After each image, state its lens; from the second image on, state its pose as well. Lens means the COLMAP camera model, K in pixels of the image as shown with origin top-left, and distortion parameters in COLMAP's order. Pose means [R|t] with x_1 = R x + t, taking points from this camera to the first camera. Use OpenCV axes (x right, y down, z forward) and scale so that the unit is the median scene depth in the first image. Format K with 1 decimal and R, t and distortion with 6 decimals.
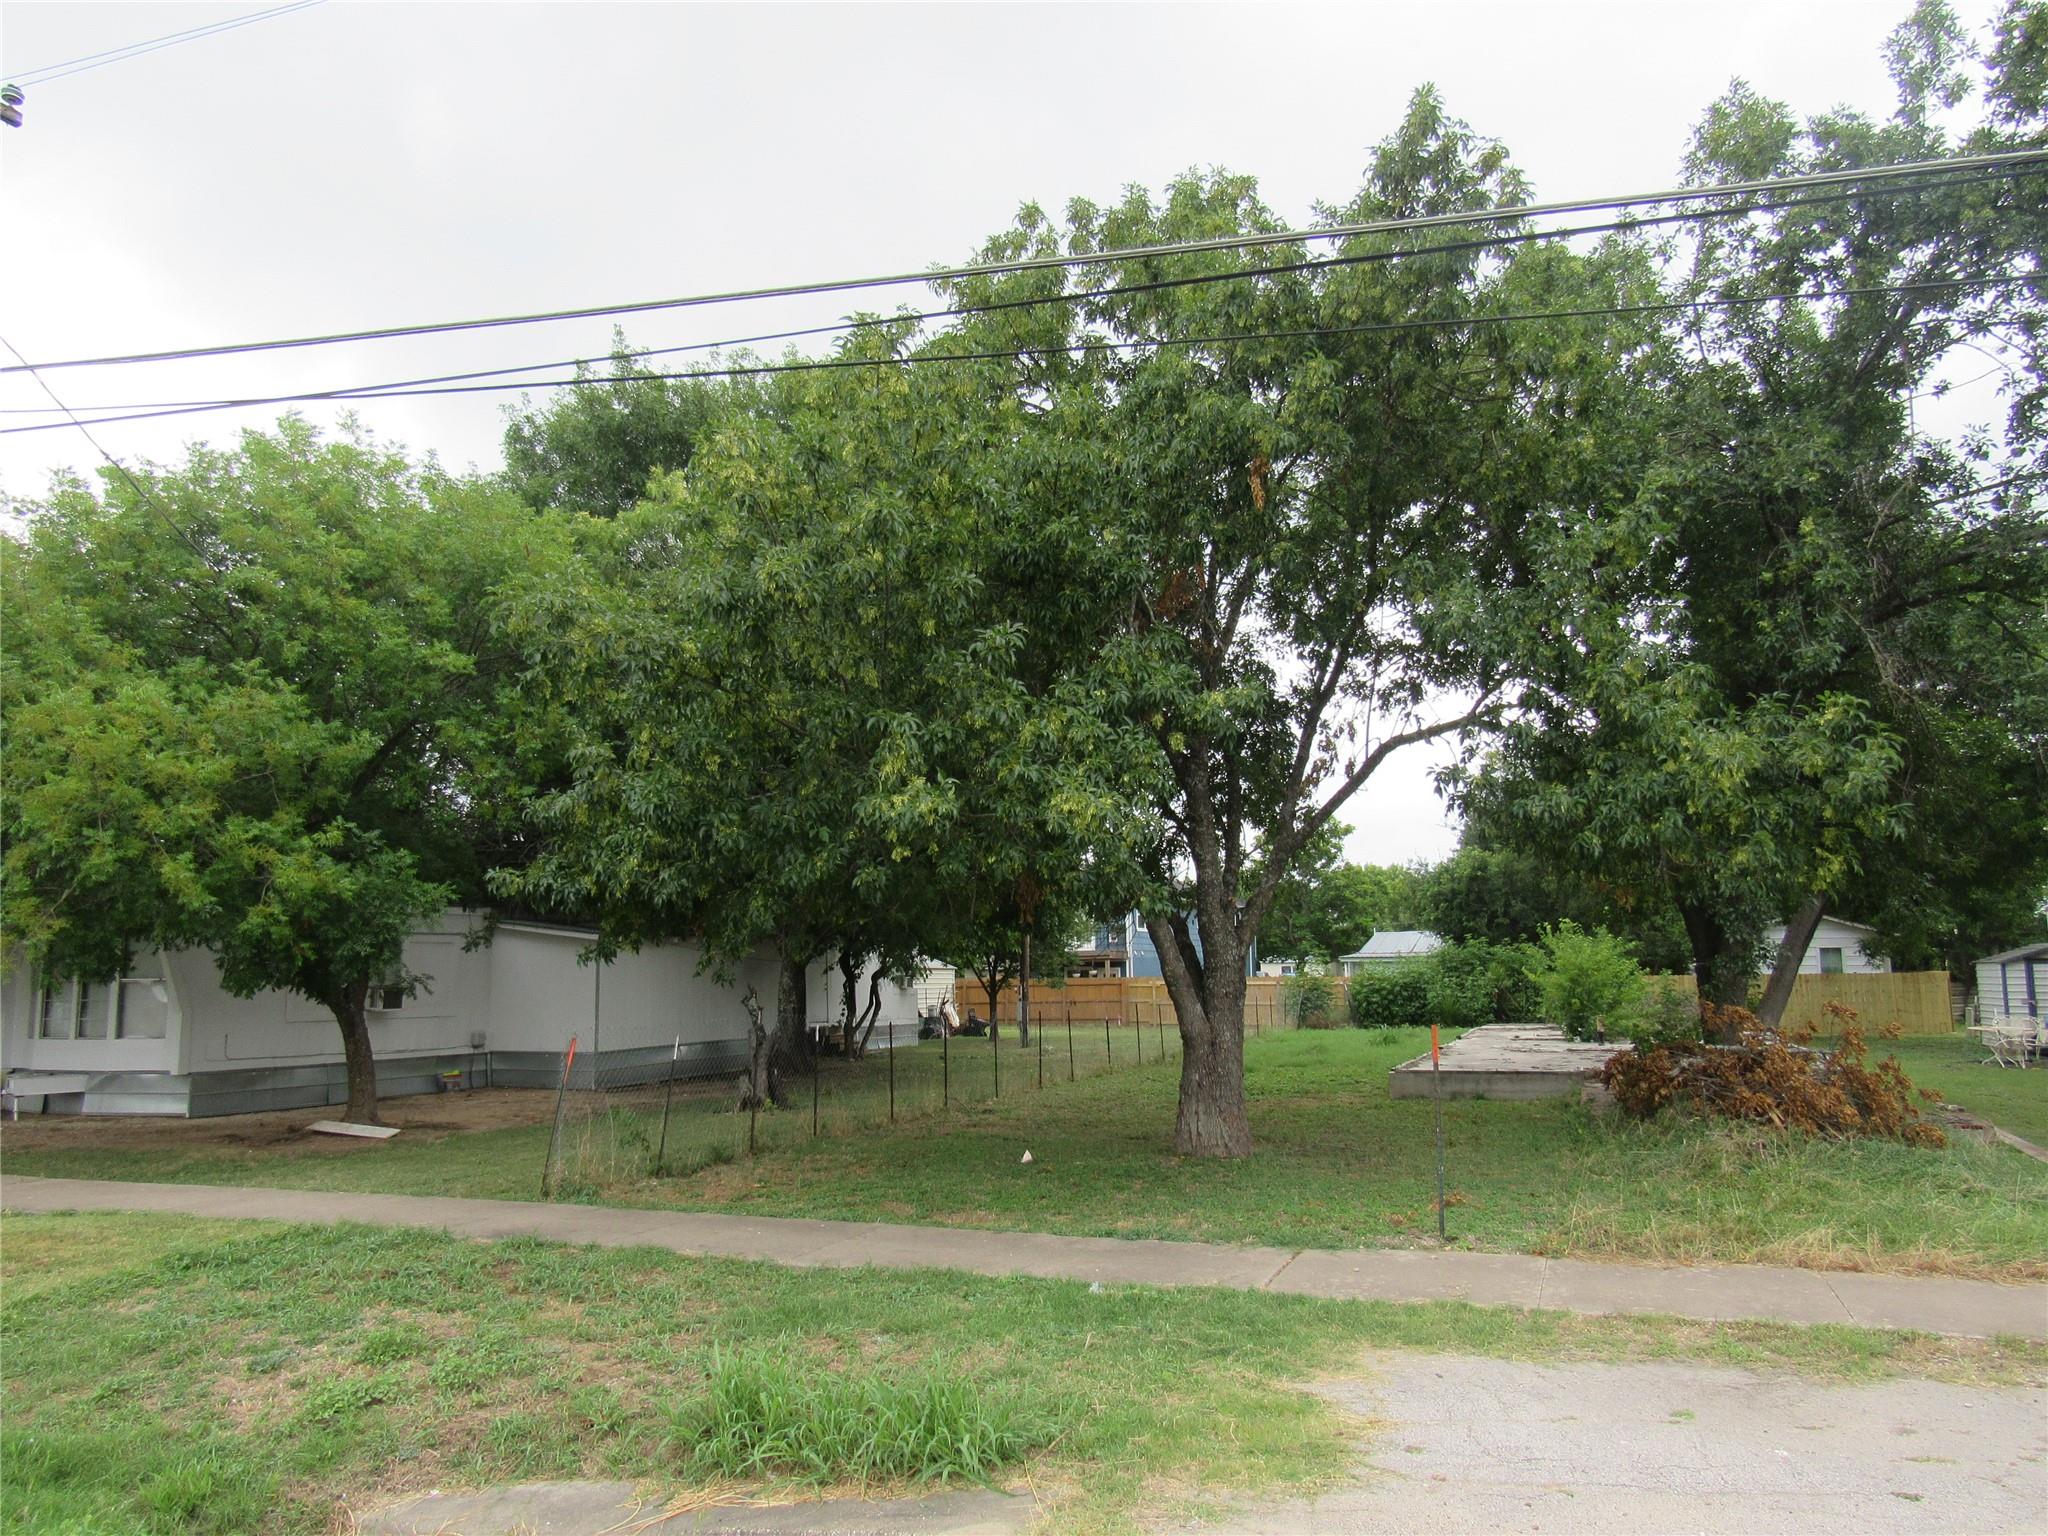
lens RADIAL K [[1465.3, 0, 1024.0], [0, 1465.3, 768.0], [0, 0, 1]] dist [-0.032070, 0.006535]
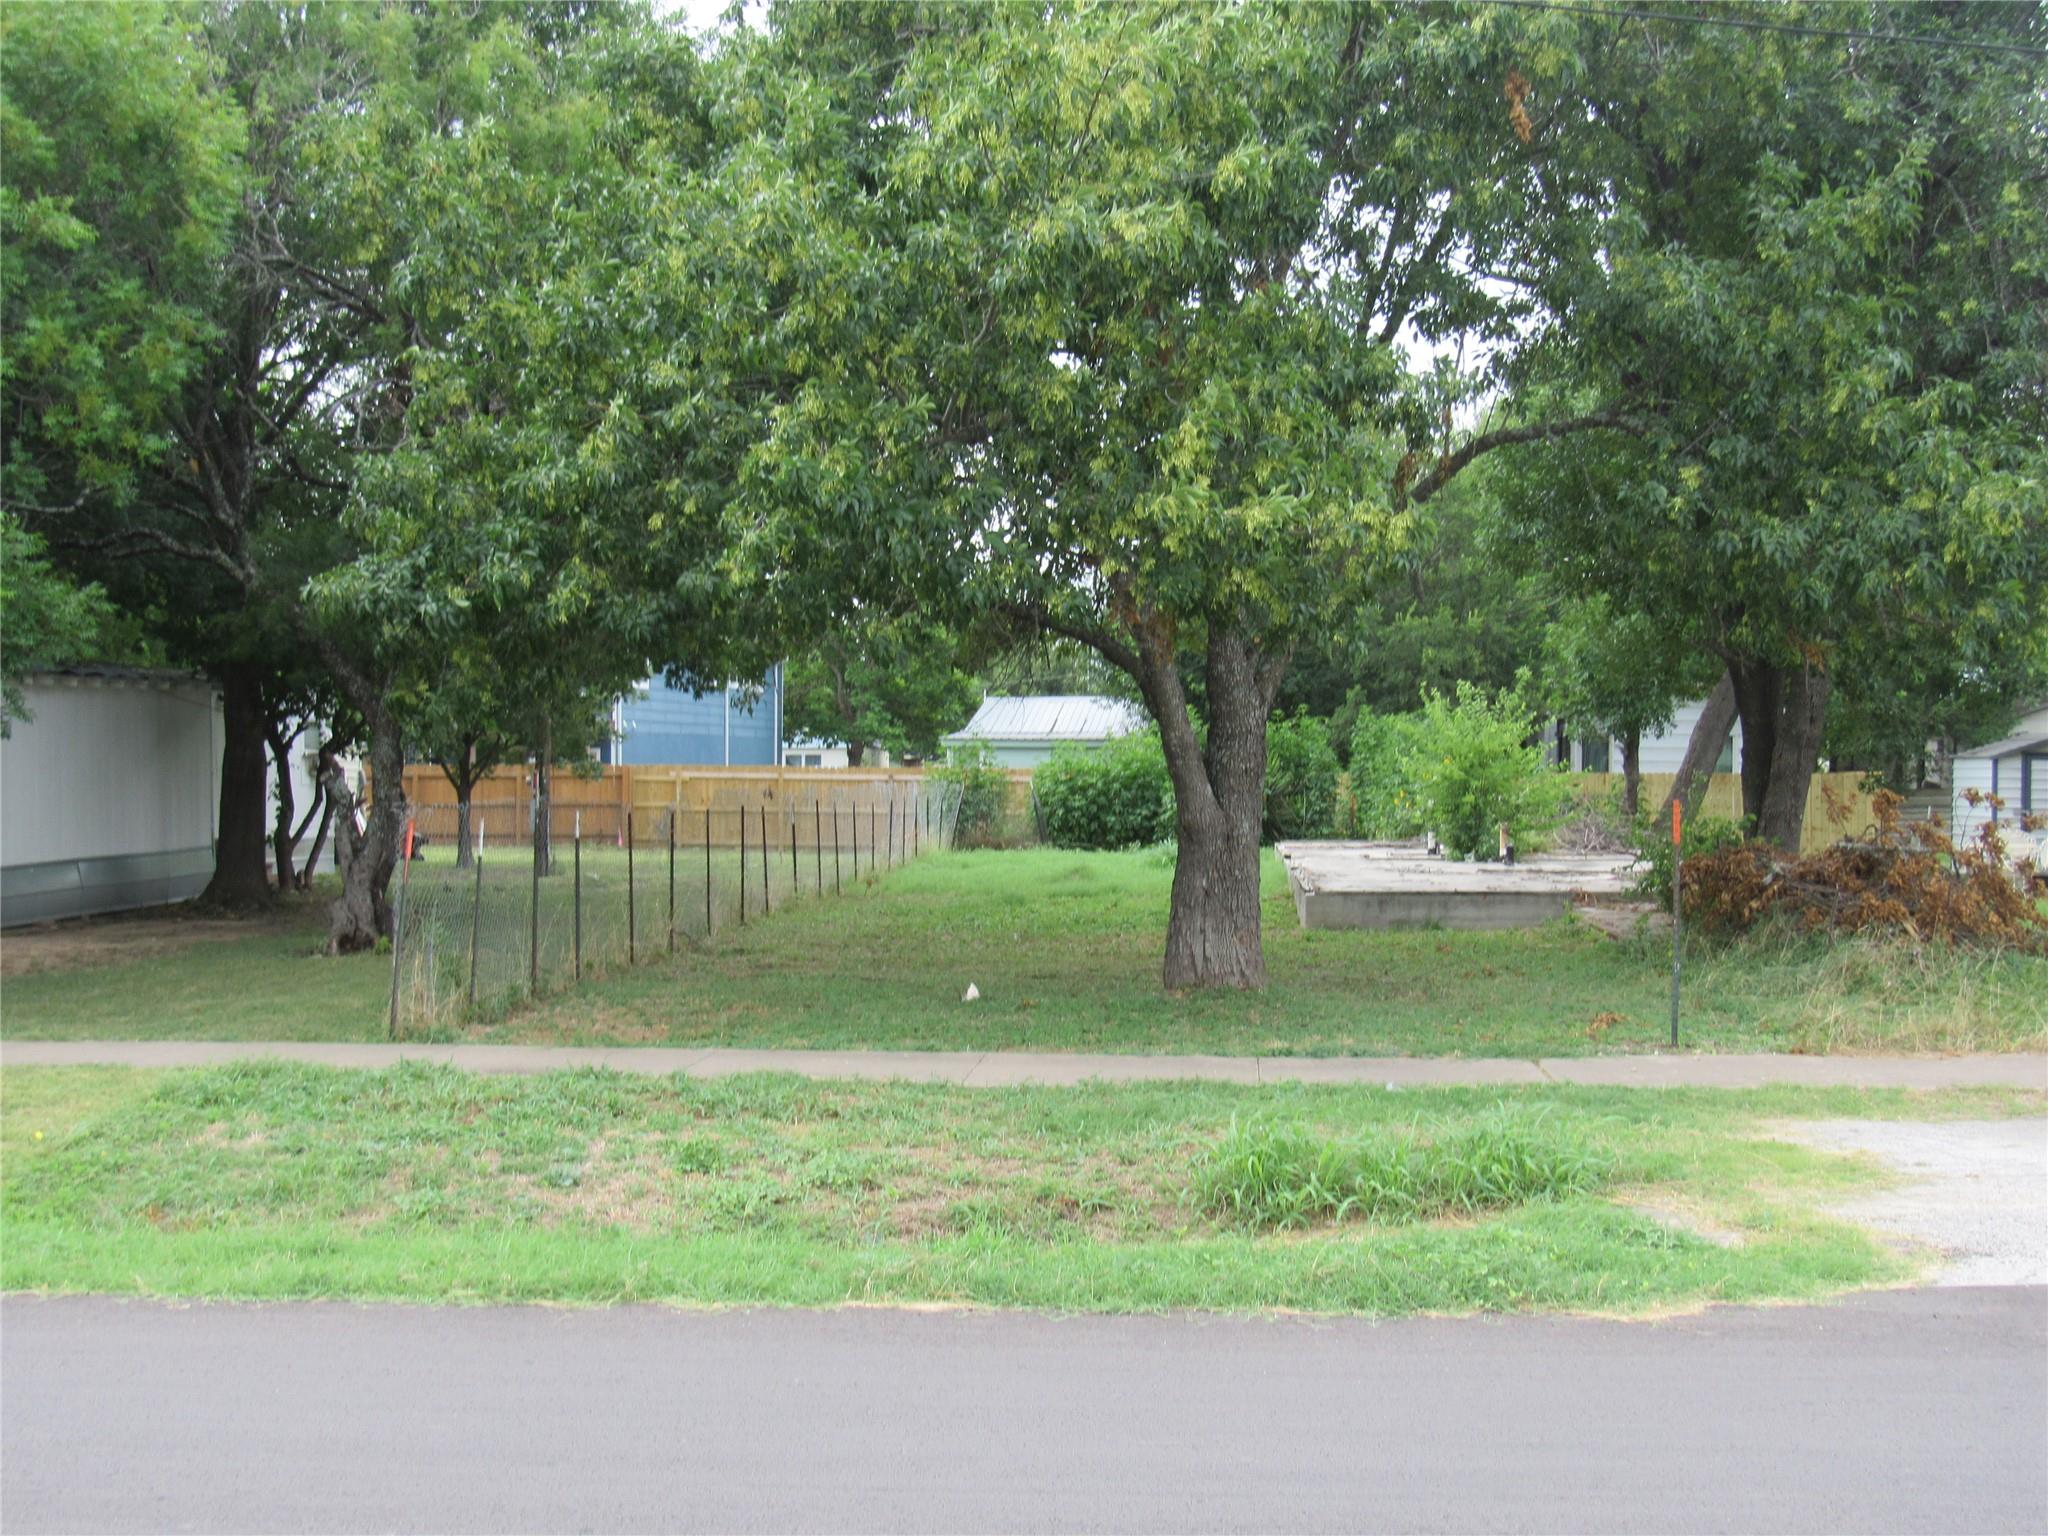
lens RADIAL K [[2723.4, 0, 1024.0], [0, 2723.4, 768.0], [0, 0, 1]] dist [-0.103424, 0.045032]
pose [[0.955306, 0.011745, 0.295386, -0.240082], [-0.052419, 0.990106, 0.130161, -0.011202], [-0.290934, -0.139827, 0.946470, -0.162701]]
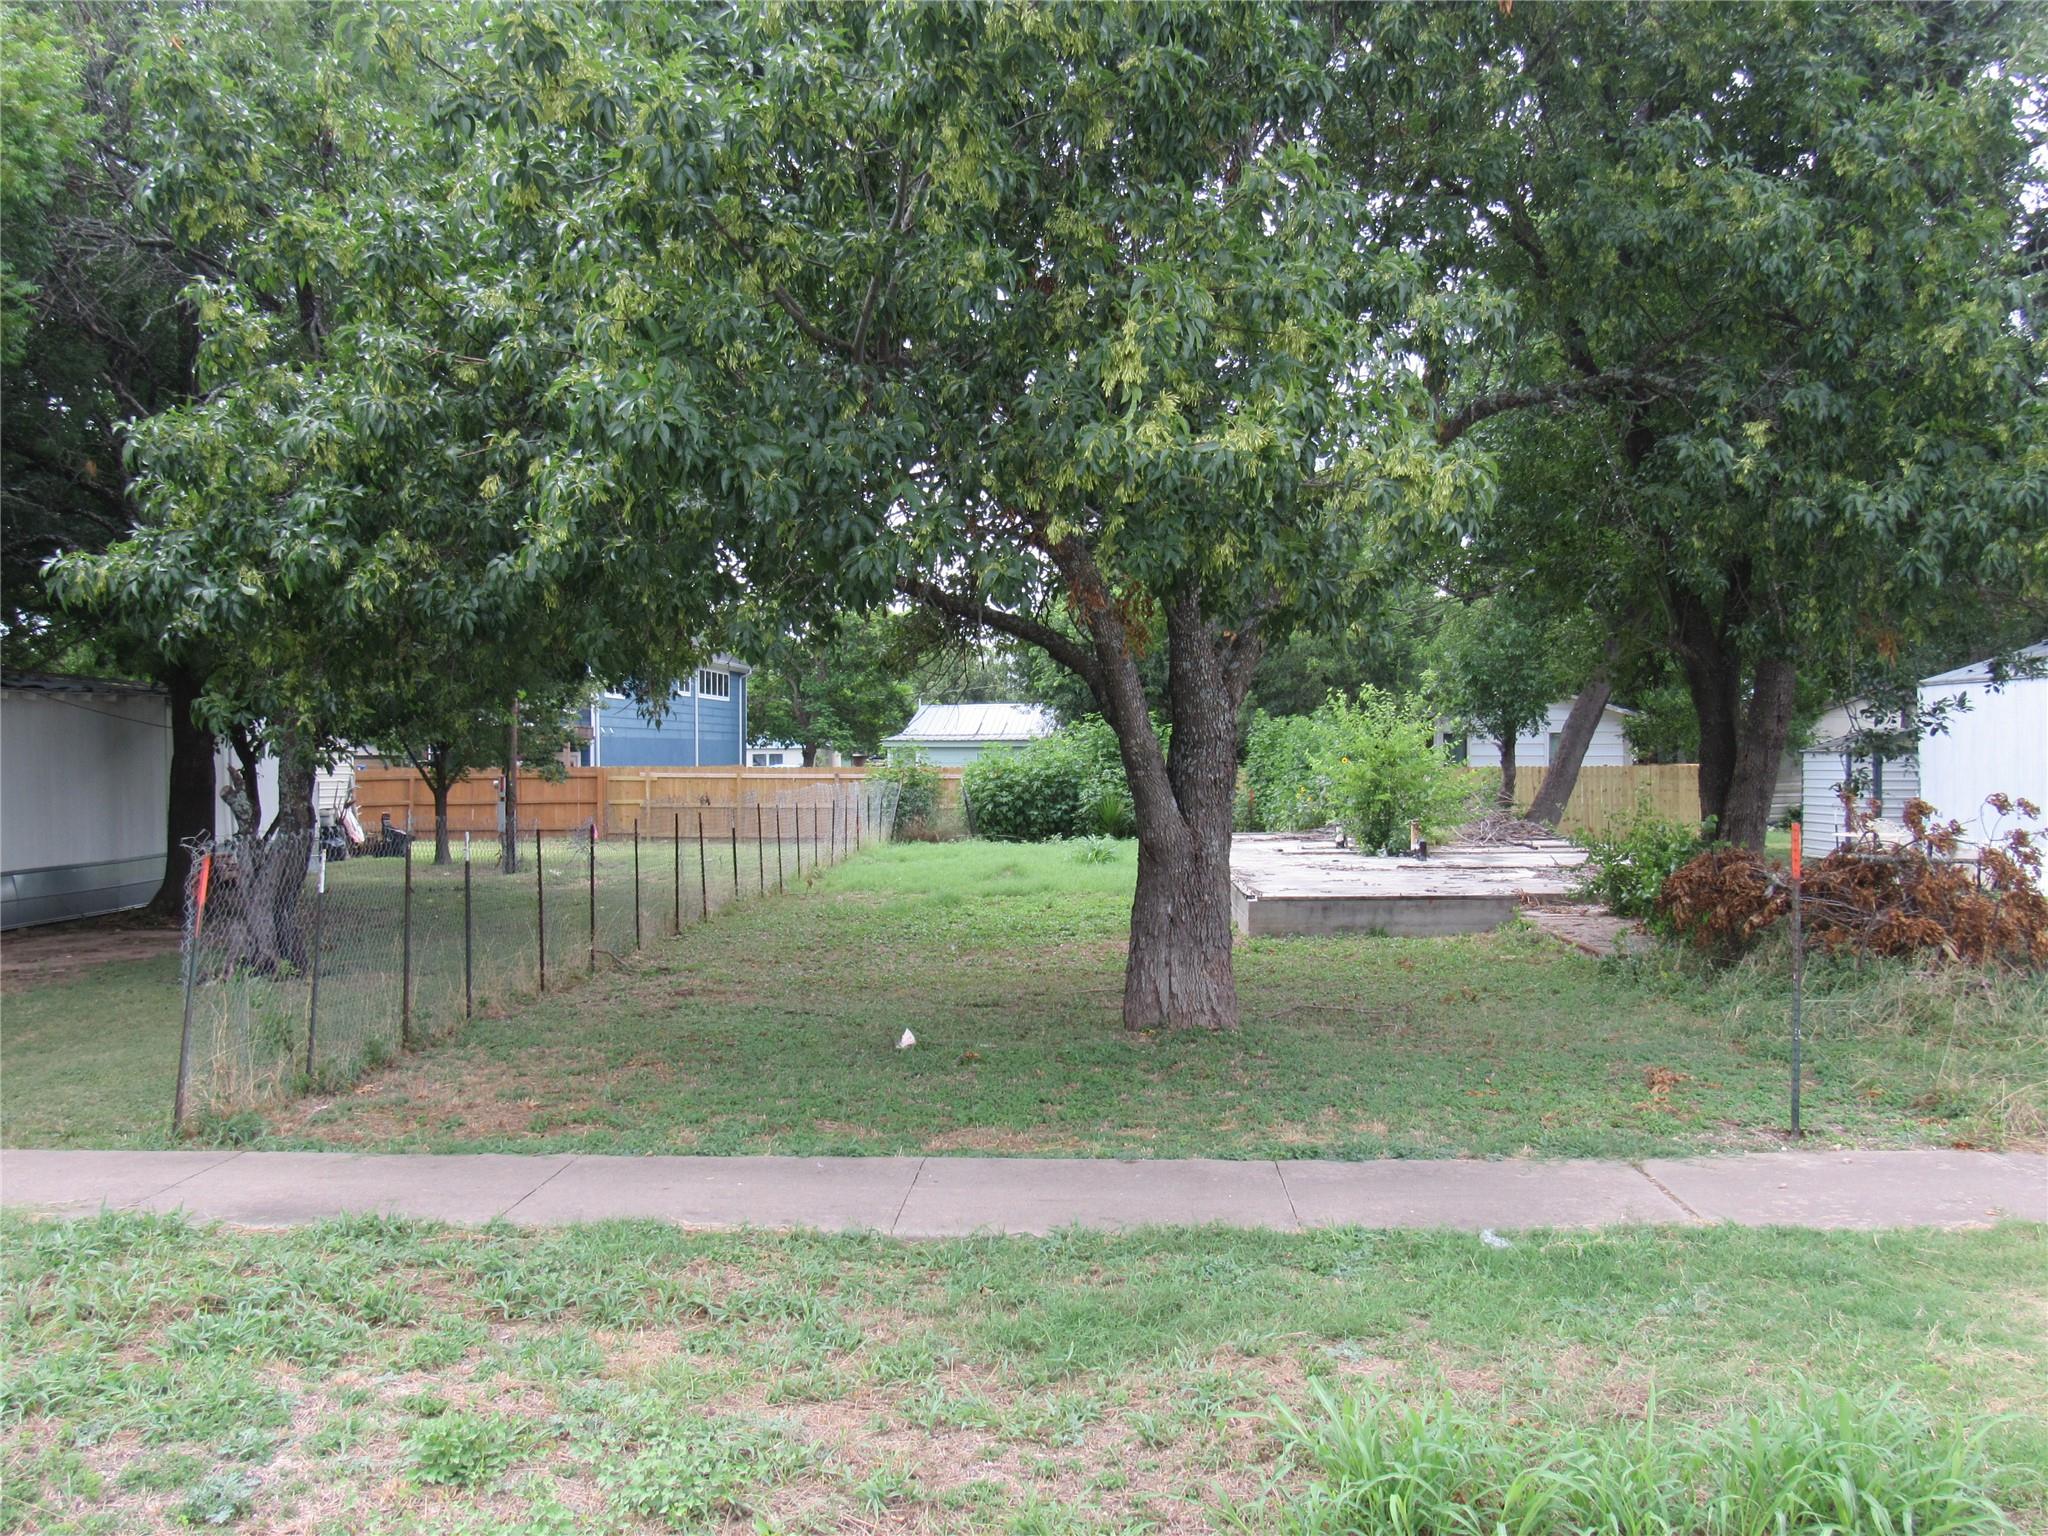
lens RADIAL K [[2168.2, 0, 1024.0], [0, 2168.2, 768.0], [0, 0, 1]] dist [-0.072971, -0.010338]
pose [[0.944999, 0.003090, 0.327057, -0.165703], [-0.048784, 0.990101, 0.131603, 0.017704], [-0.323413, -0.140320, 0.935796, 0.088411]]
